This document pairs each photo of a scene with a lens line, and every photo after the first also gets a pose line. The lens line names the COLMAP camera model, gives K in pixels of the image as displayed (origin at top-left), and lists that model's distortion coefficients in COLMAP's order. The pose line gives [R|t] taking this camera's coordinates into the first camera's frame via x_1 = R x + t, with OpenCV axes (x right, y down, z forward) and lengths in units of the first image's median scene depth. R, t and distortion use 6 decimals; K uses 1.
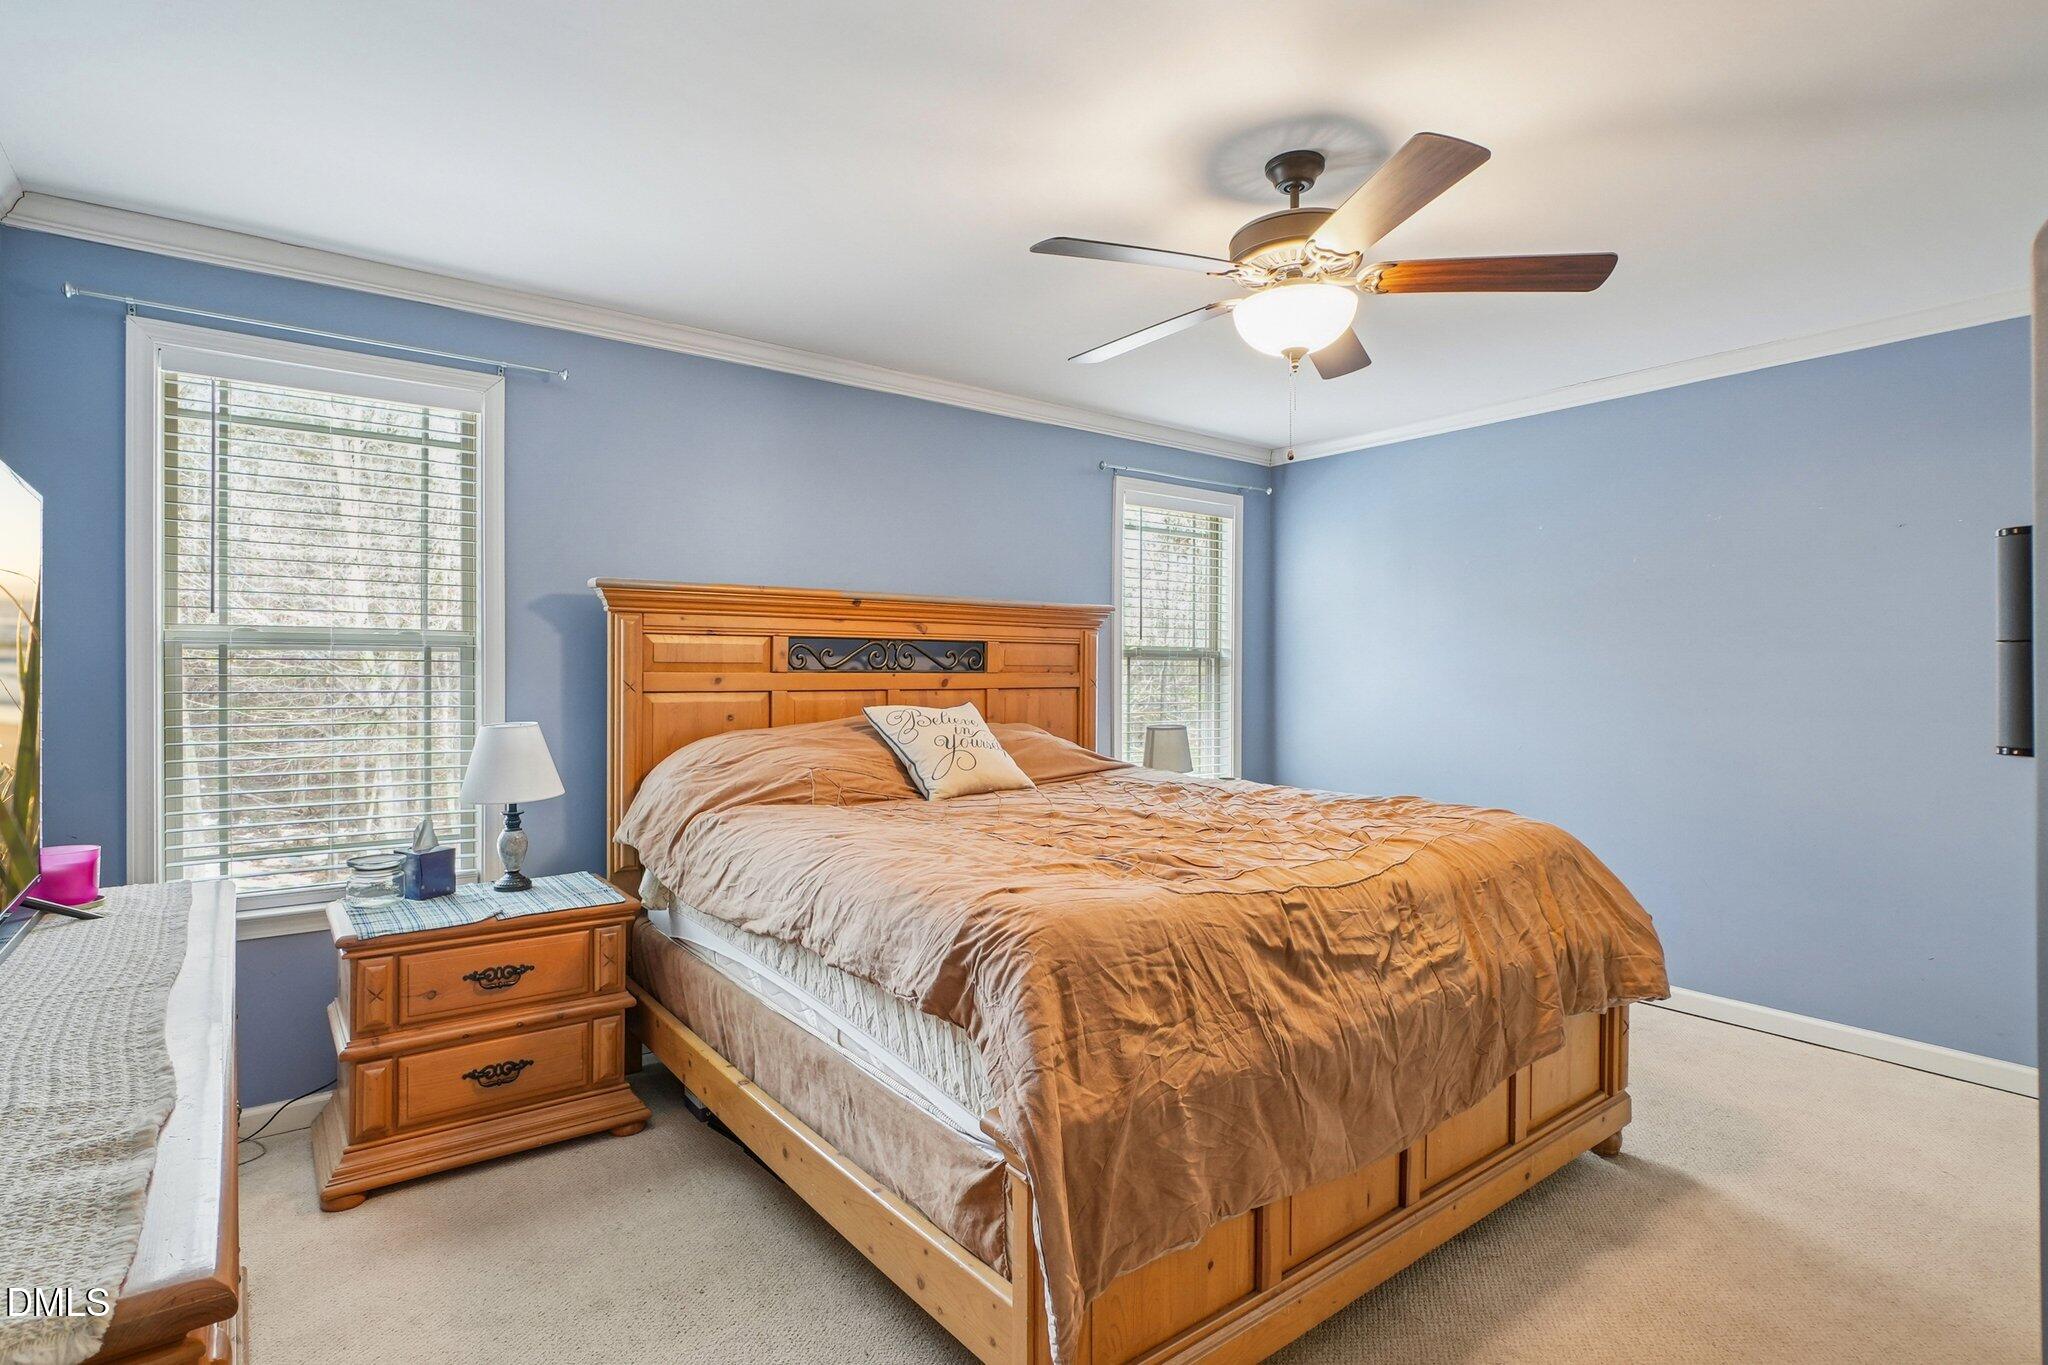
lens RADIAL K [[983.9, 0, 988.8], [0, 983.9, 686.6], [0, 0, 1]] dist [-0.003173, 0.000535]
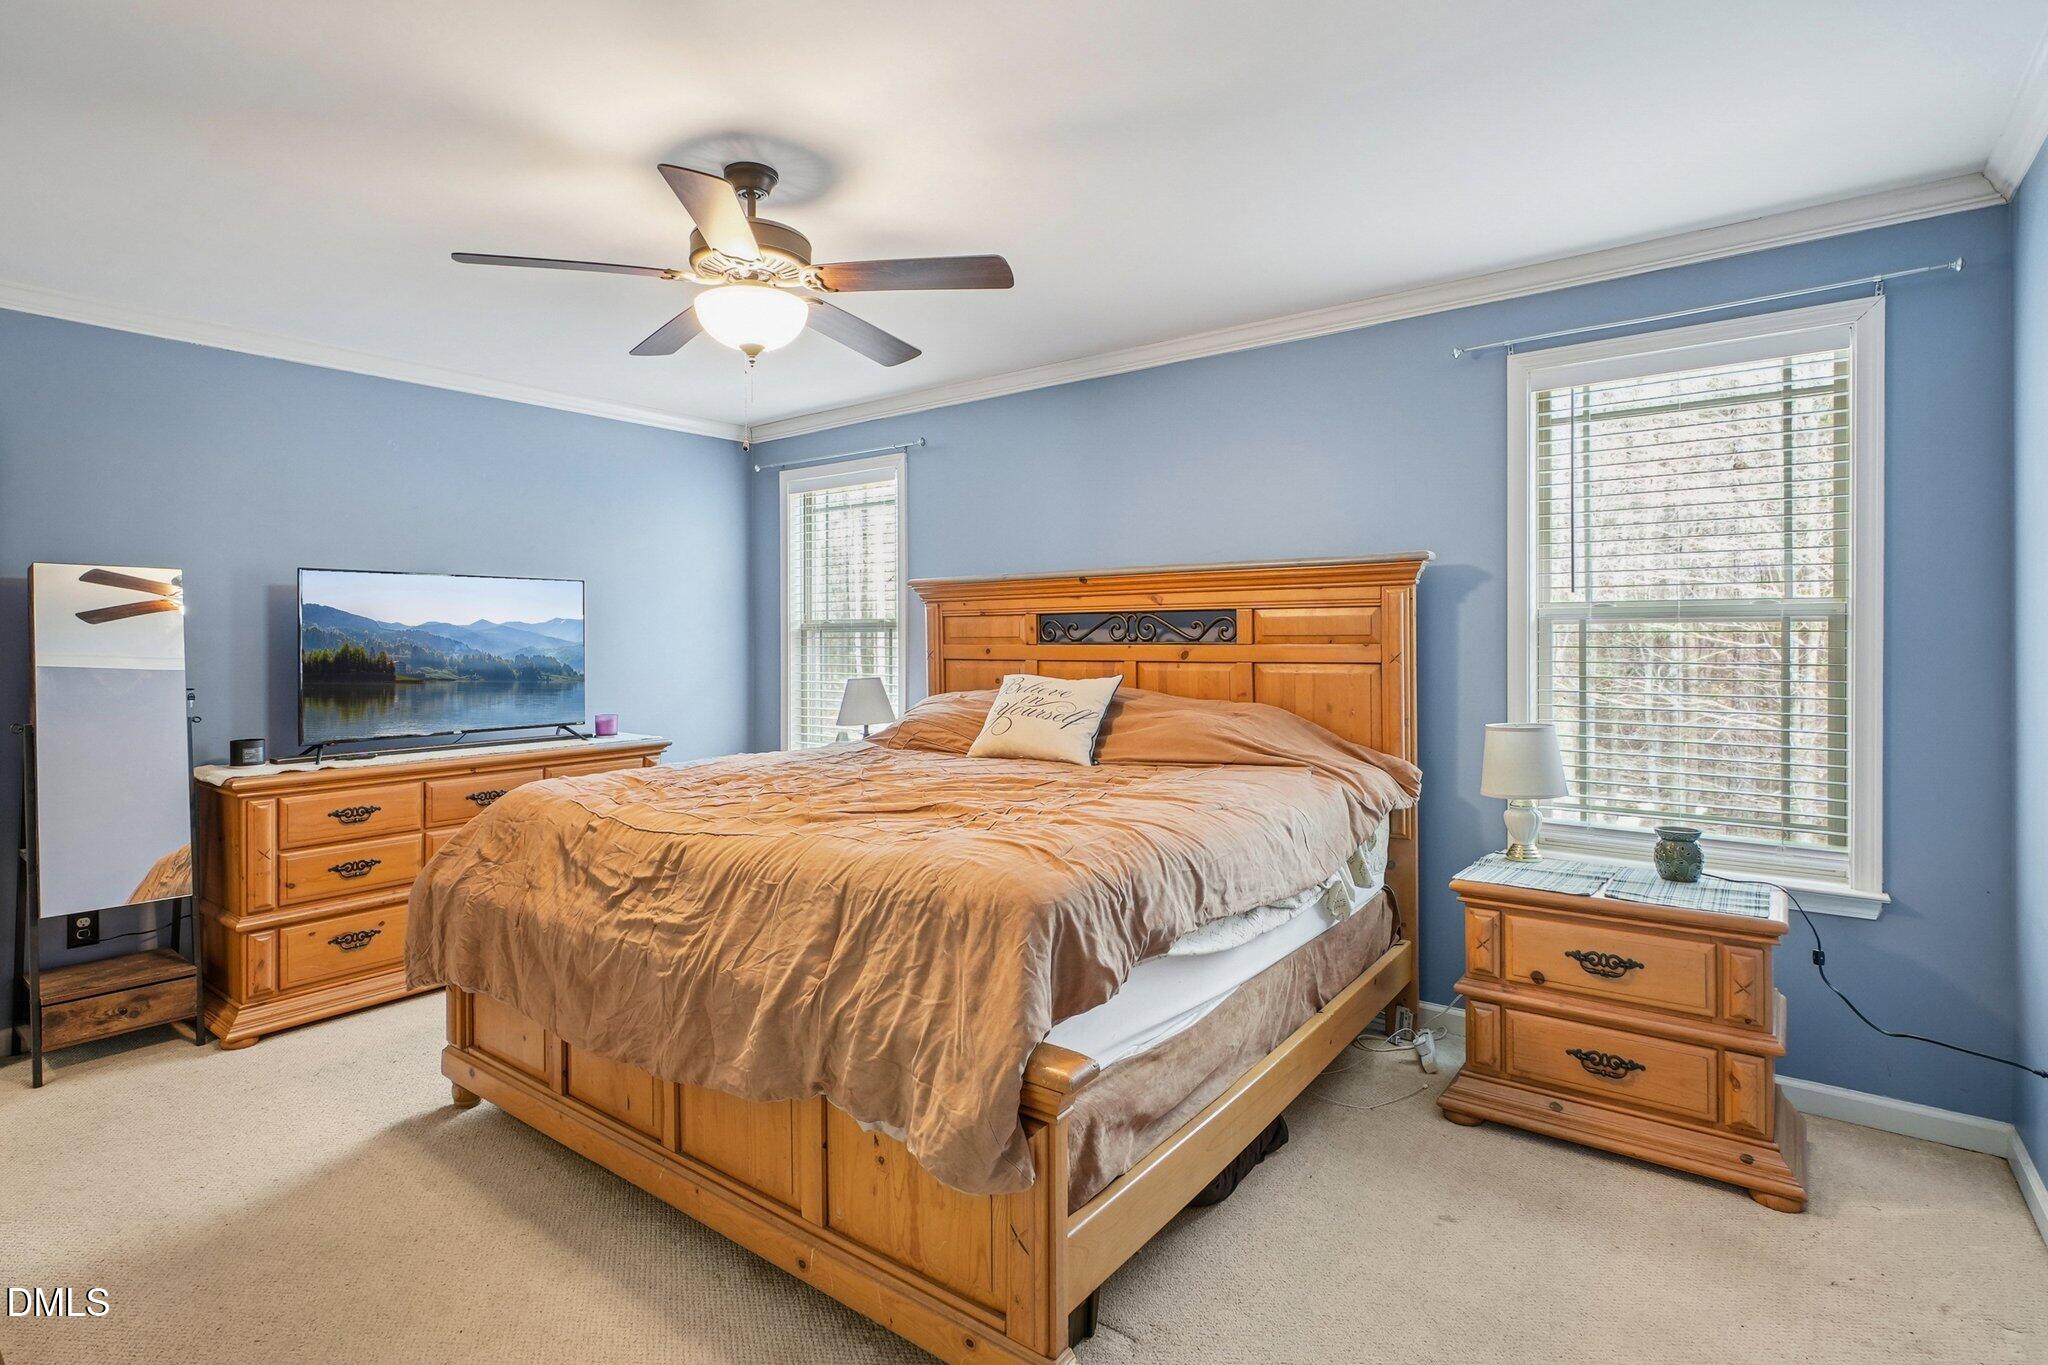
lens RADIAL K [[987.5, 0, 1026.4], [0, 987.5, 632.9], [0, 0, 1]] dist [-0.025549, 0.000025]
pose [[0.285966, -0.014744, -0.958126, 0.622994], [-0.012068, 0.999747, -0.018986, -0.003643], [0.958164, 0.016992, 0.285716, 0.434743]]
